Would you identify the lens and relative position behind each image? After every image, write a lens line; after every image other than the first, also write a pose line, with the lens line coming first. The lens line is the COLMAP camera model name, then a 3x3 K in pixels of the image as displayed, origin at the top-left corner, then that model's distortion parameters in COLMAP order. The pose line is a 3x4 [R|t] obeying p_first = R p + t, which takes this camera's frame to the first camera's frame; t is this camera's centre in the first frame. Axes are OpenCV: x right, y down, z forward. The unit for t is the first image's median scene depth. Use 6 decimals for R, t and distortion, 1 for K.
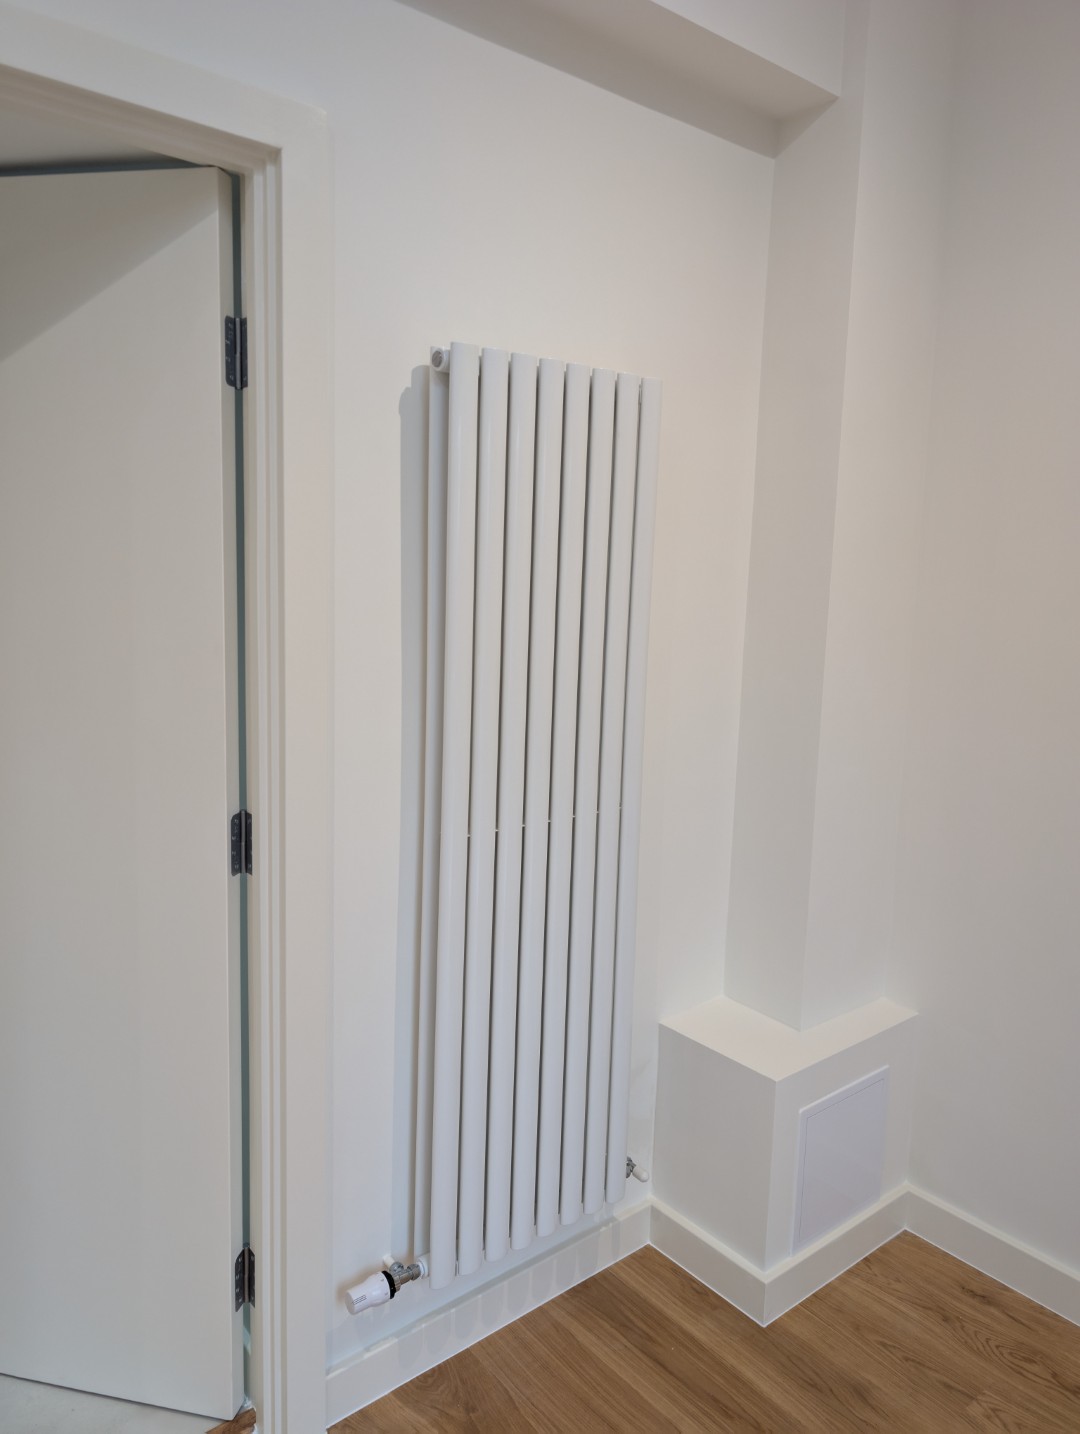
lens RADIAL K [[1044.2, 0, 540.5], [0, 1044.2, 693.5], [0, 0, 1]] dist [0.004522, 0.000415]
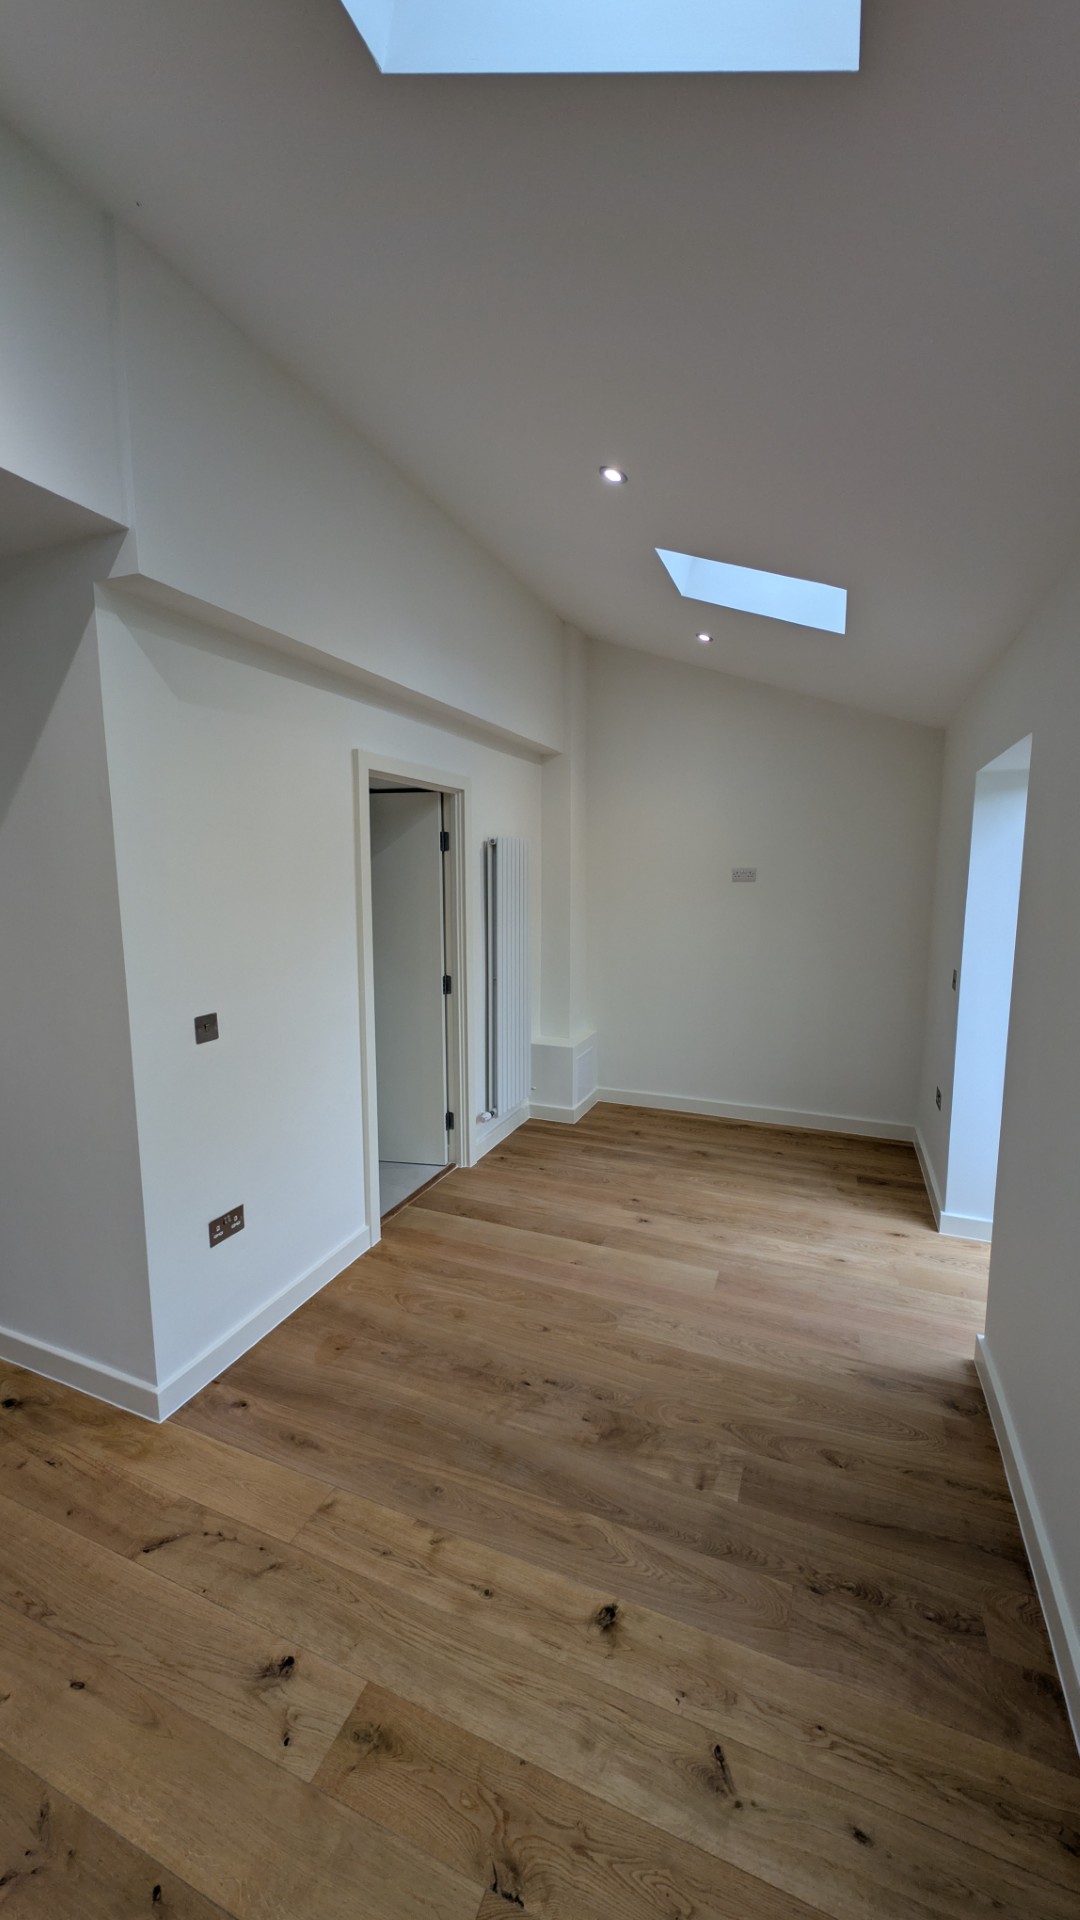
lens RADIAL K [[726.5, 0, 537.4], [0, 726.5, 974.5], [0, 0, 1]] dist [0.016127, -0.012794]
pose [[0.880538, -0.103434, 0.462552, -0.928794], [0.098330, 0.994531, 0.035206, 0.046918], [-0.463664, 0.014483, 0.885893, -1.015554]]
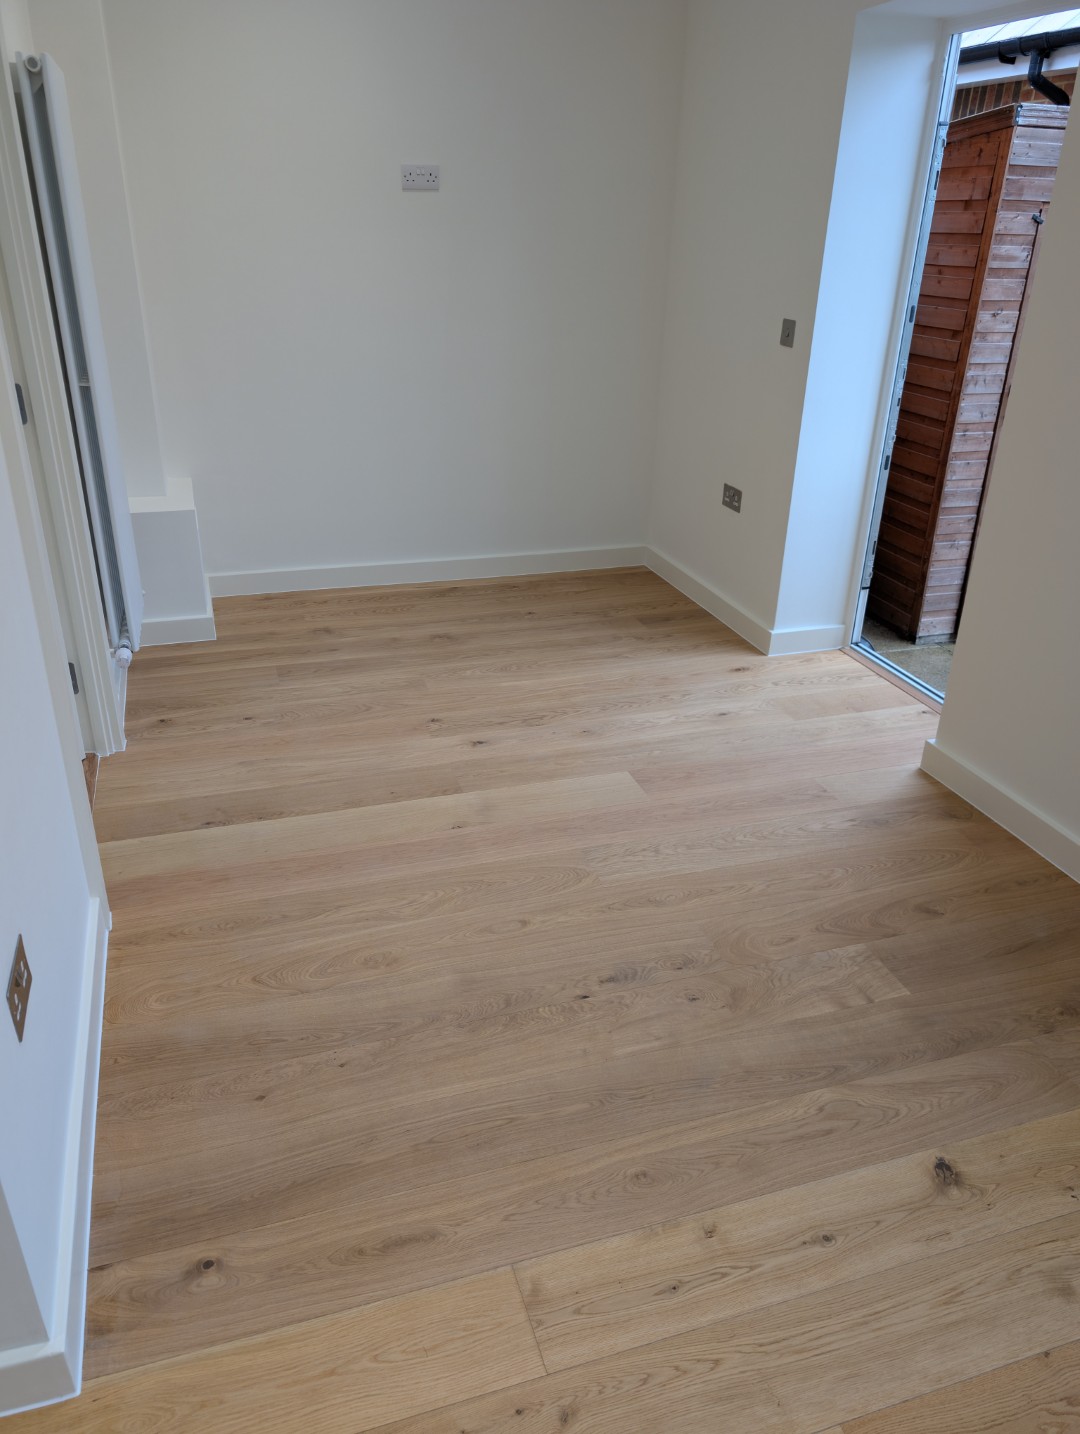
lens RADIAL K [[1049.7, 0, 538.8], [0, 1049.7, 724.1], [0, 0, 1]] dist [0.009226, -0.004346]
pose [[0.363899, -0.426572, 0.828018, -1.282900], [0.125897, 0.903335, 0.410044, 0.024591], [-0.922891, -0.044970, 0.382427, -0.312104]]
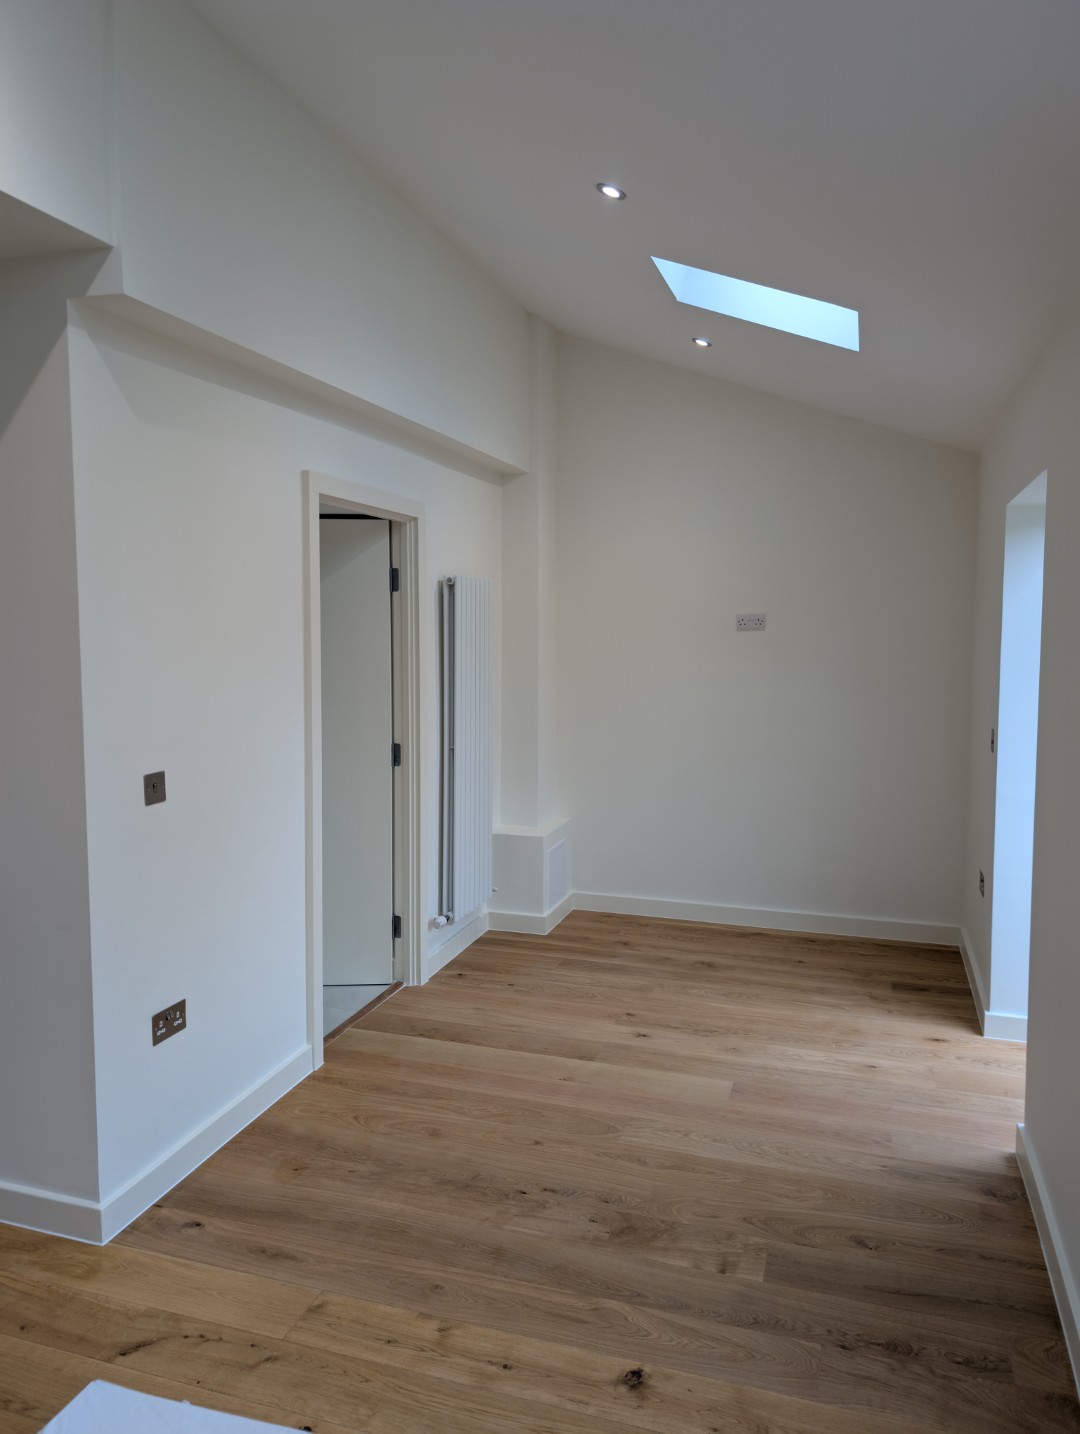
lens RADIAL K [[1049.7, 0, 538.8], [0, 1049.7, 724.1], [0, 0, 1]] dist [0.009226, -0.004346]
pose [[0.839498, -0.085481, 0.536597, -1.193147], [0.103959, 0.994573, -0.004205, 0.094243], [-0.533325, 0.059314, 0.843828, -1.263751]]
